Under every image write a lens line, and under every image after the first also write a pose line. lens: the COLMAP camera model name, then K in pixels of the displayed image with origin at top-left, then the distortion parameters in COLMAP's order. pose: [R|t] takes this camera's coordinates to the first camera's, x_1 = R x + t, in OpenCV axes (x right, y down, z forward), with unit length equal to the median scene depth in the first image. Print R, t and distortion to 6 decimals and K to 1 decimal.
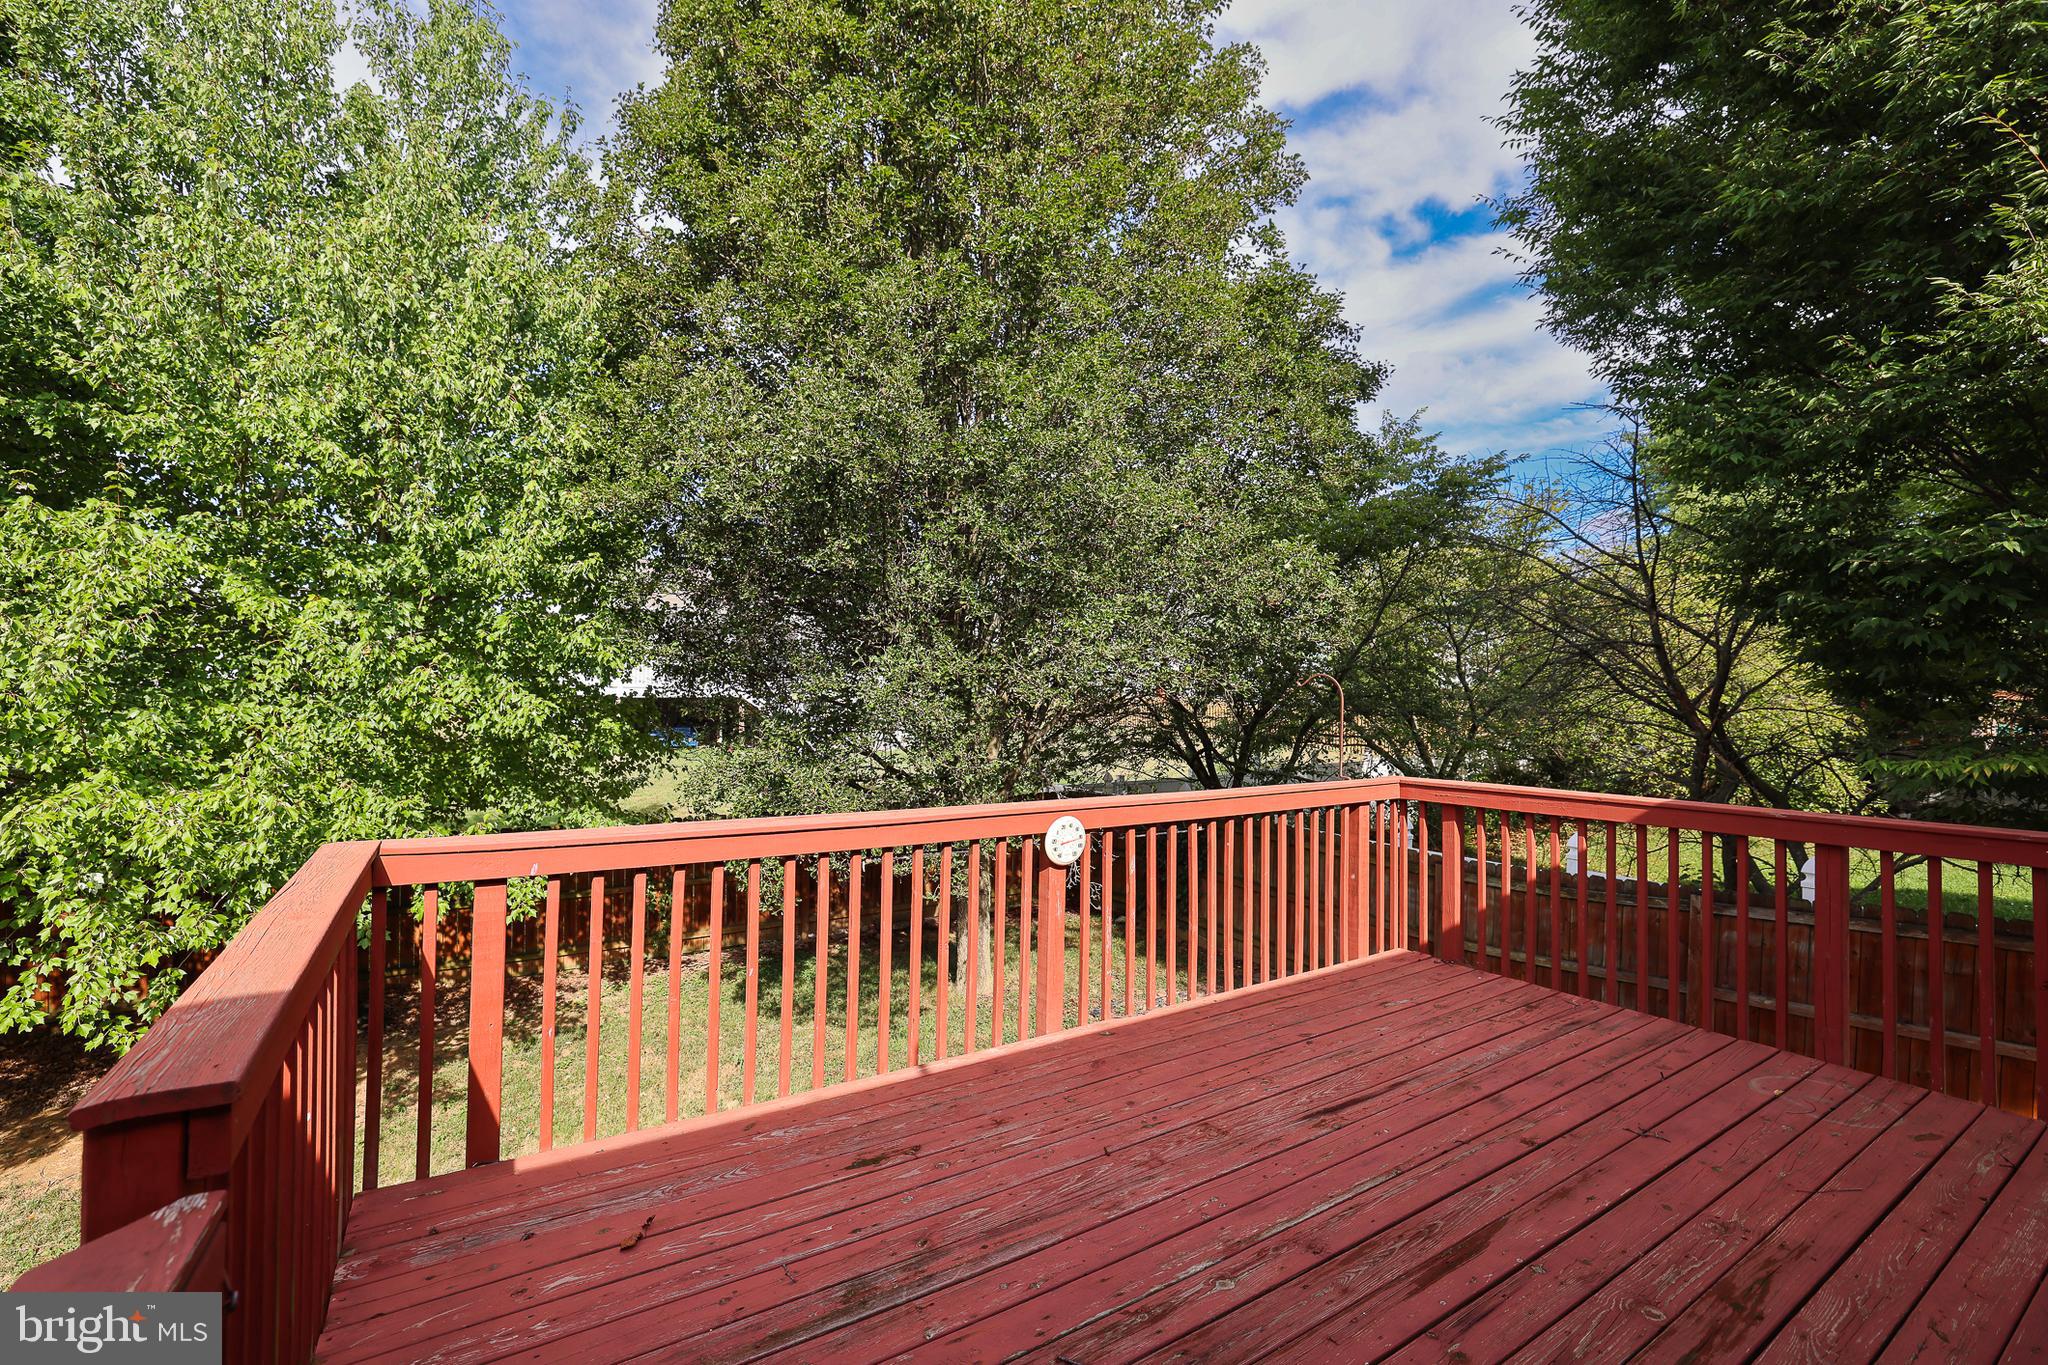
lens RADIAL K [[893.3, 0, 1031.5], [0, 893.3, 656.5], [0, 0, 1]] dist [-0.047811, 0.018379]
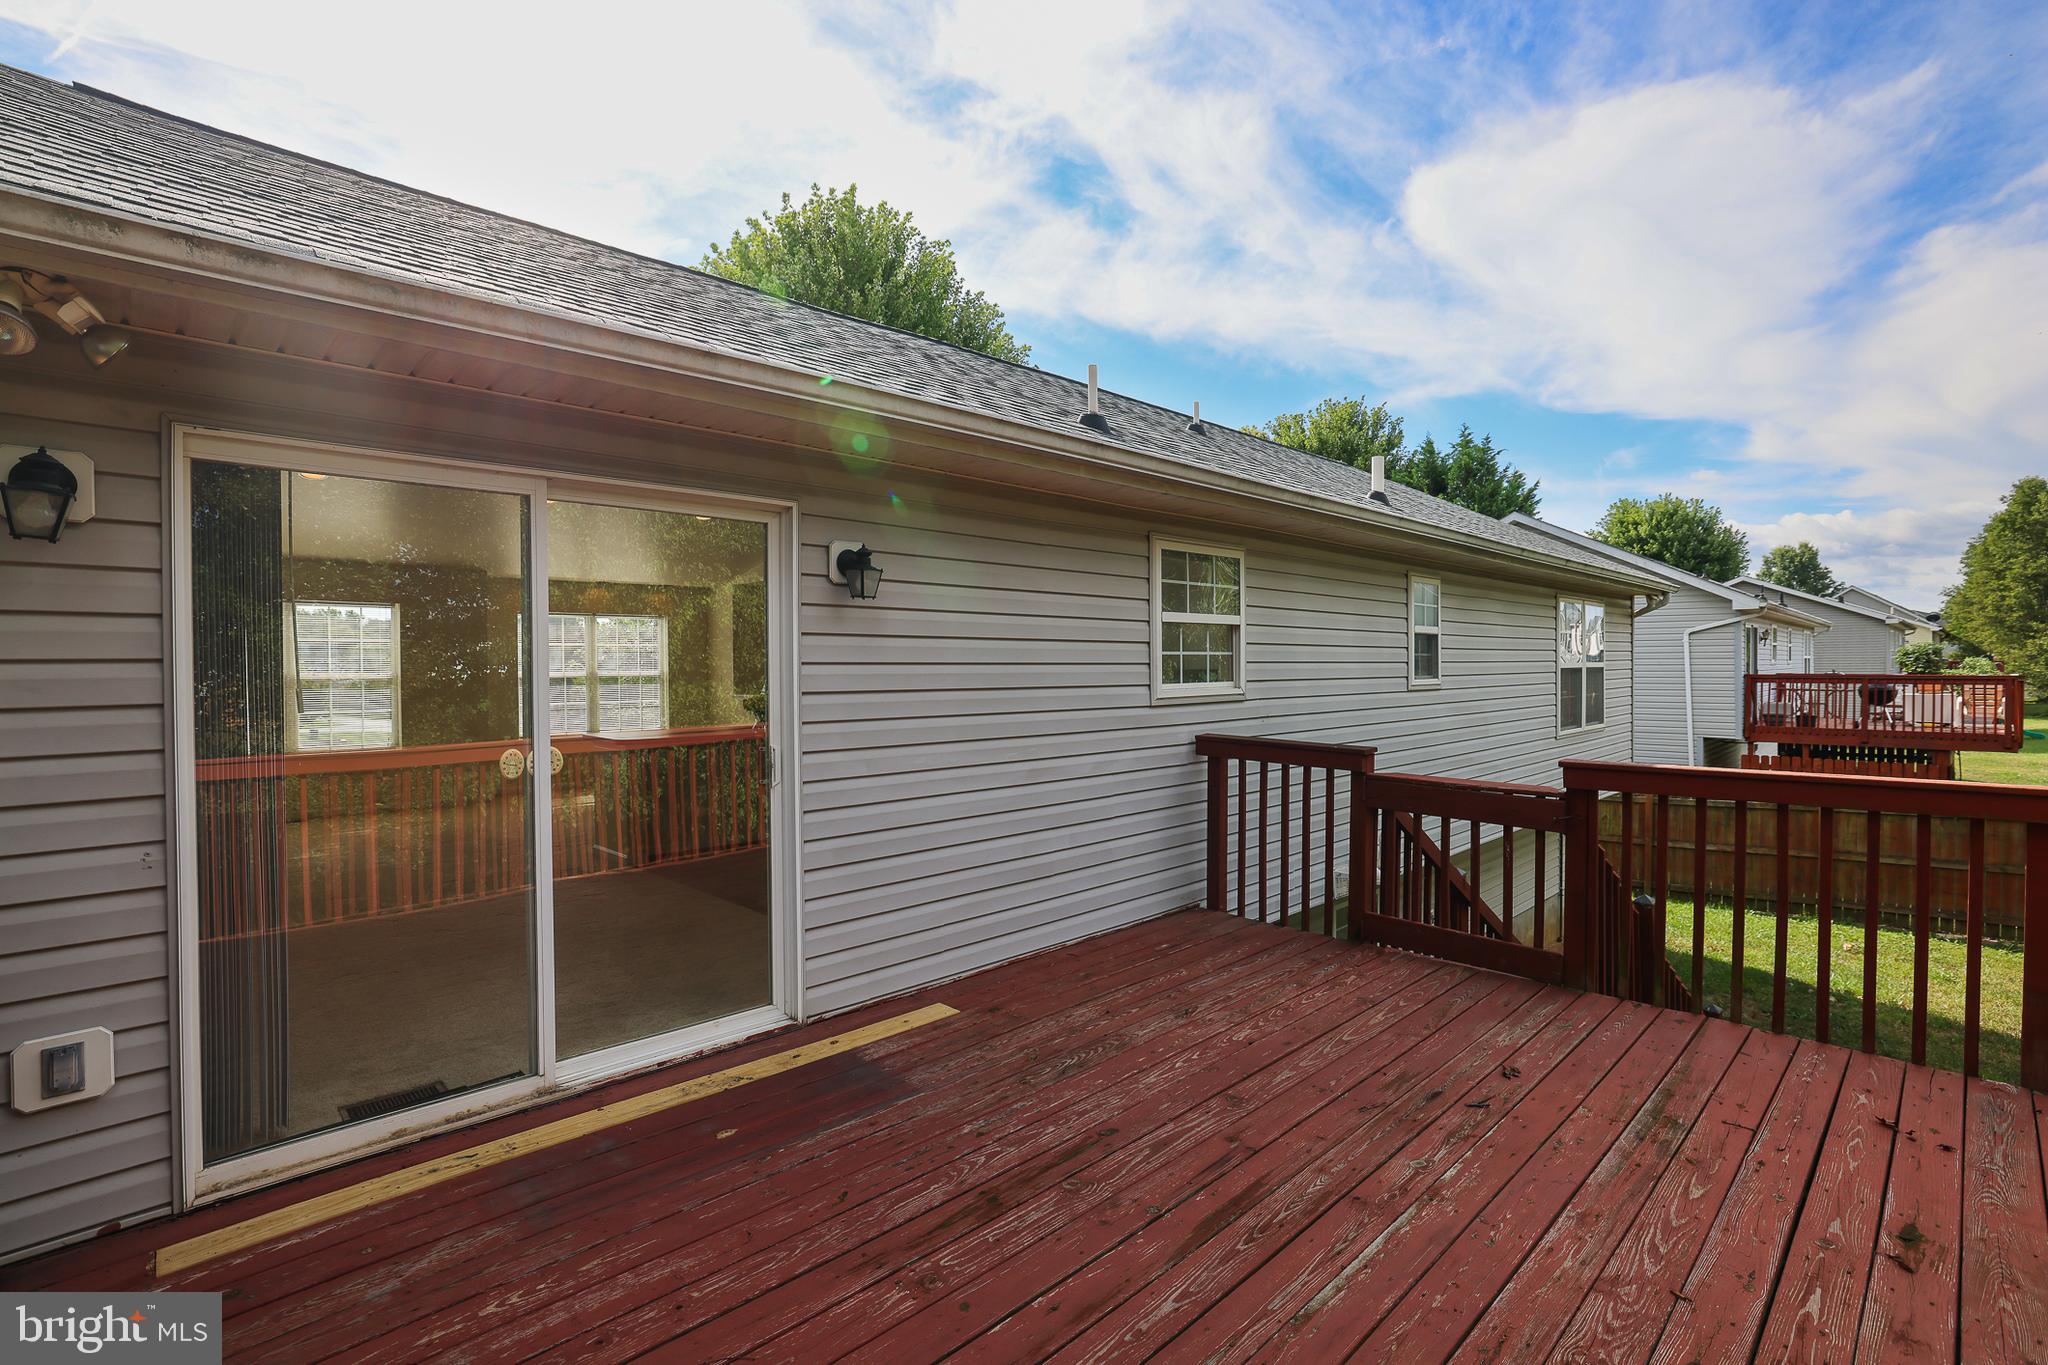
lens RADIAL K [[942.5, 0, 1024.0], [0, 942.5, 682.5], [0, 0, 1]] dist [-0.039278, 0.000445]
pose [[-0.981144, 0.004569, -0.193224, 0.926212], [0.009741, 0.999619, -0.025828, 0.107199], [0.193032, -0.027223, -0.980815, 2.030588]]
